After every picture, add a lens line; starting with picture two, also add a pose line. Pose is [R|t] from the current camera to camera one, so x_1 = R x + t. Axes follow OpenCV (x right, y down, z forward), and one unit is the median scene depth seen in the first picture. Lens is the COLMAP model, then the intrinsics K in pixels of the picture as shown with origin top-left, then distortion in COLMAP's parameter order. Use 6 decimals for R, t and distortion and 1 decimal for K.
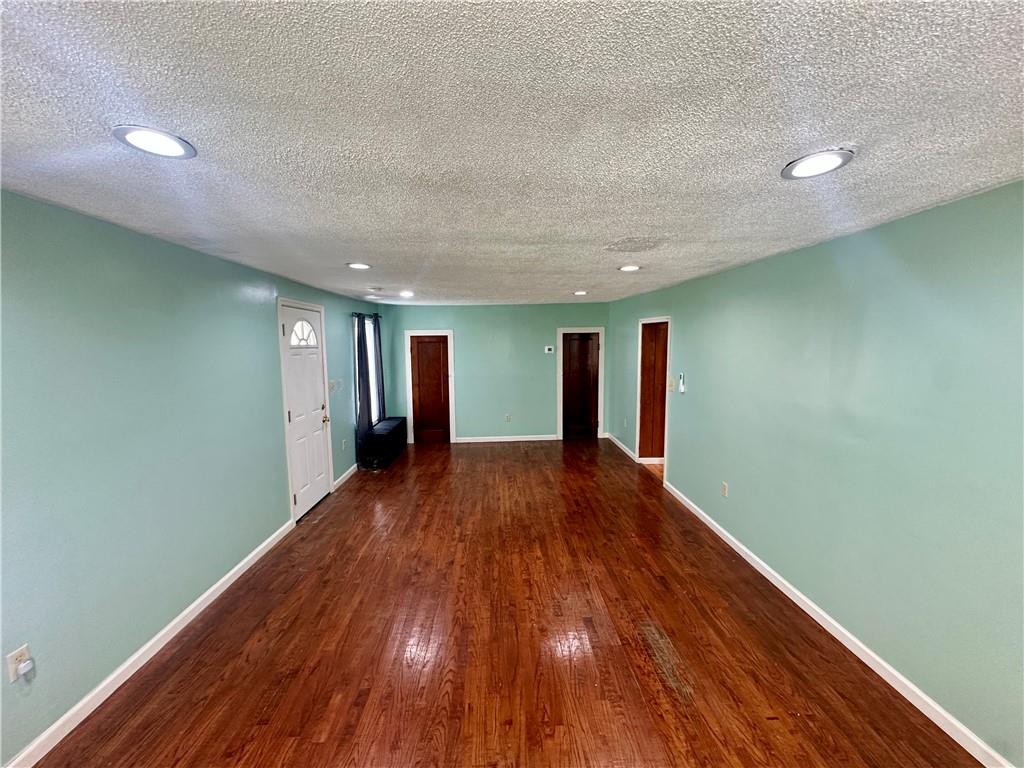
lens RADIAL K [[409.6, 0, 511.0], [0, 409.6, 383.2], [0, 0, 1]] dist [-0.006930, 0.001963]
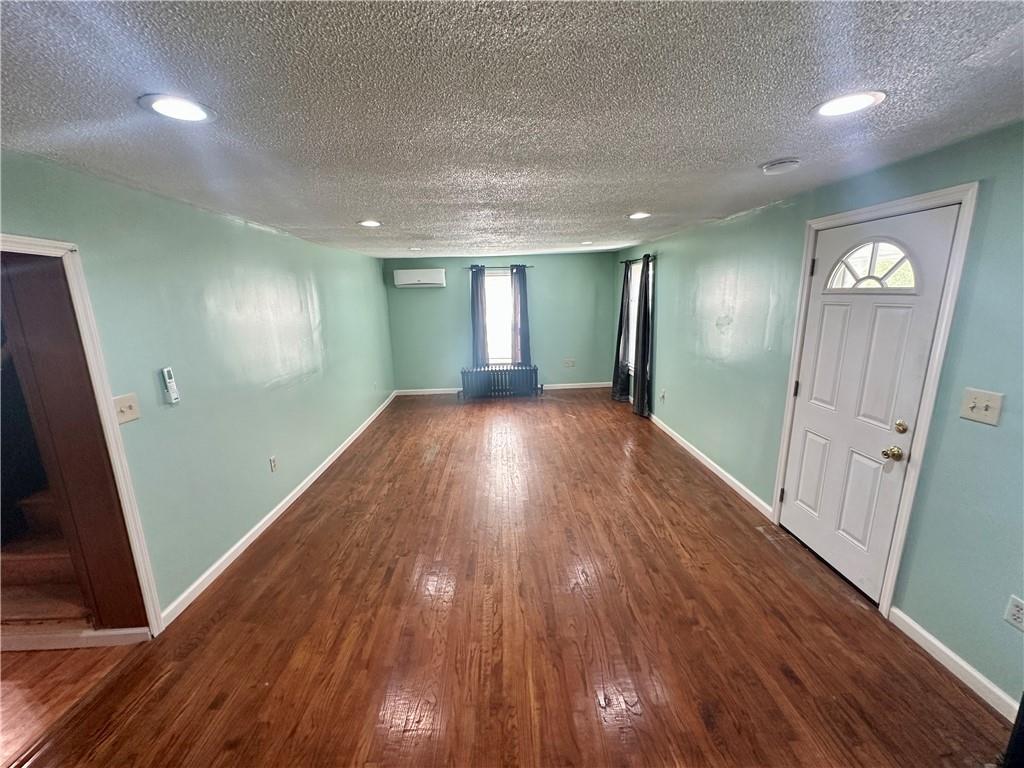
lens RADIAL K [[409.6, 0, 514.3], [0, 409.6, 385.5], [0, 0, 1]] dist [-0.006930, 0.001963]
pose [[-0.999459, 0.031600, 0.009137, -0.040969], [0.032872, 0.949176, 0.313025, -0.169614], [0.001219, 0.313156, -0.949701, 1.687247]]
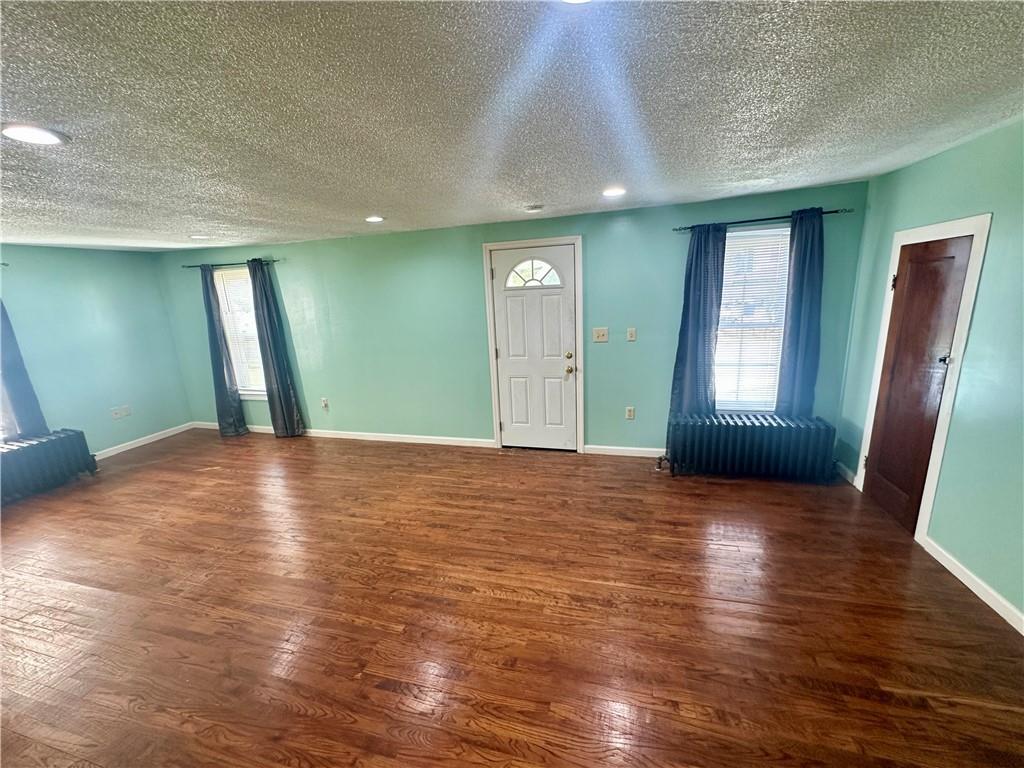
lens RADIAL K [[409.6, 0, 512.3], [0, 409.6, 384.6], [0, 0, 1]] dist [-0.006930, 0.001963]
pose [[-0.305721, 0.235769, -0.922468, 0.495015], [-0.039819, 0.964842, 0.259796, -0.127840], [0.951288, 0.116157, -0.285585, 1.363545]]
